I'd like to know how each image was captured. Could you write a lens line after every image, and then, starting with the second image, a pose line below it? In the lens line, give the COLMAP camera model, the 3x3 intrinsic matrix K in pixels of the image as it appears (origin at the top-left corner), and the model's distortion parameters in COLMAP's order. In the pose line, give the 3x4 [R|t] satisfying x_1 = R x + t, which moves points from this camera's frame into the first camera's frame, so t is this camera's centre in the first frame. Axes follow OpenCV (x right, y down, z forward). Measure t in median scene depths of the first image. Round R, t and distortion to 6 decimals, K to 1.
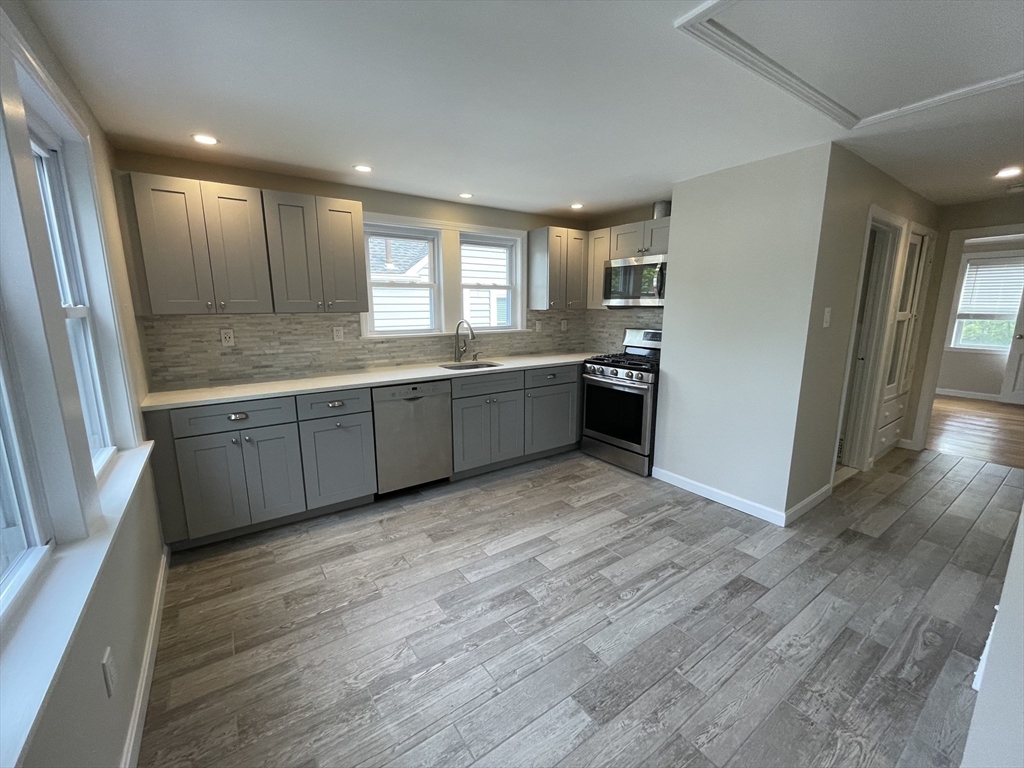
lens RADIAL K [[419.4, 0, 513.7], [0, 419.4, 383.6], [0, 0, 1]] dist [-0.001157, -0.000343]
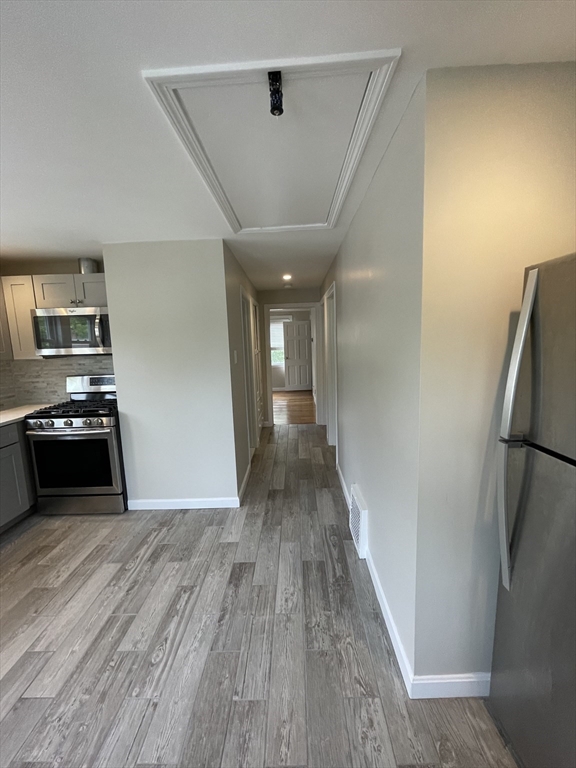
lens RADIAL K [[314.6, 0, 286.5], [0, 314.6, 383.3], [0, 0, 1]] dist [-0.001157, -0.000343]
pose [[0.595114, -0.127452, 0.793471, -0.037139], [0.180189, 0.983367, 0.022811, -0.057071], [-0.783180, 0.129400, 0.608181, 0.191145]]
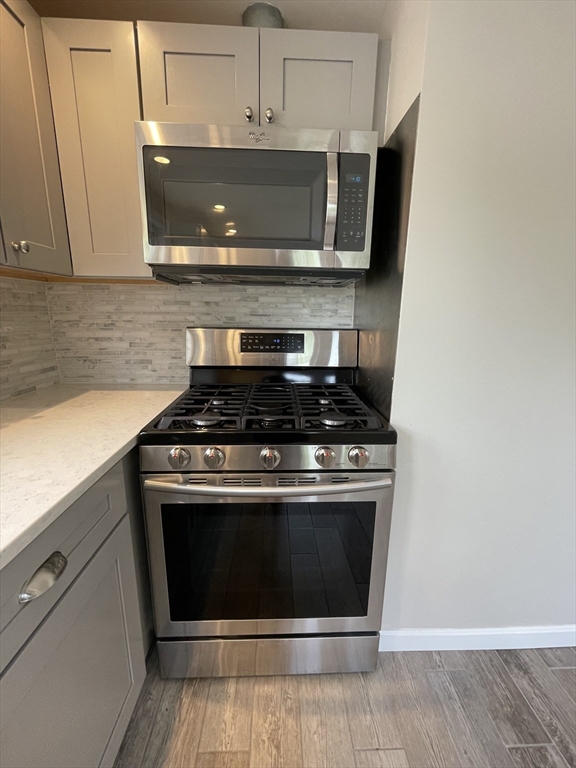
lens RADIAL K [[314.6, 0, 288.4], [0, 314.6, 383.2], [0, 0, 1]] dist [-0.001157, -0.000343]
pose [[0.551452, -0.176176, 0.815391, 0.069364], [0.139683, 0.983146, 0.117953, -0.153511], [-0.822429, 0.048851, 0.566766, 1.128392]]
